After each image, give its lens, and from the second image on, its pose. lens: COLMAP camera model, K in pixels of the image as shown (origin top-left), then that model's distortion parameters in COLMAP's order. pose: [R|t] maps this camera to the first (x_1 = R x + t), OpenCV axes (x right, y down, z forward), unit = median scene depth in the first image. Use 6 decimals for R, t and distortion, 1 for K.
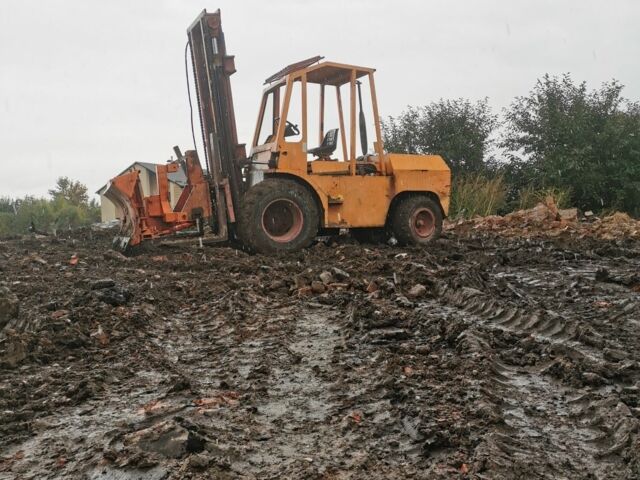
lens RADIAL K [[648.1, 0, 320.0], [0, 648.1, 240.0], [0, 0, 1]] dist [0.103843, -0.151106]
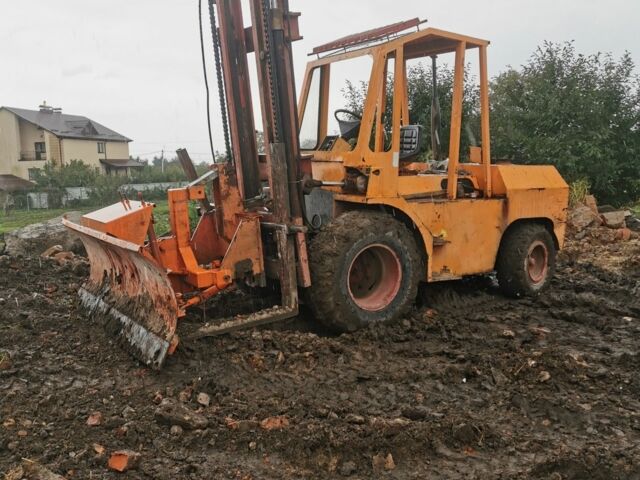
lens RADIAL K [[648.1, 0, 320.0], [0, 648.1, 240.0], [0, 0, 1]] dist [0.103843, -0.151106]
pose [[0.983624, -0.010747, 0.179910, -0.217311], [-0.003426, 0.996925, 0.078283, -0.112414], [-0.180198, -0.077618, 0.980563, 0.360425]]
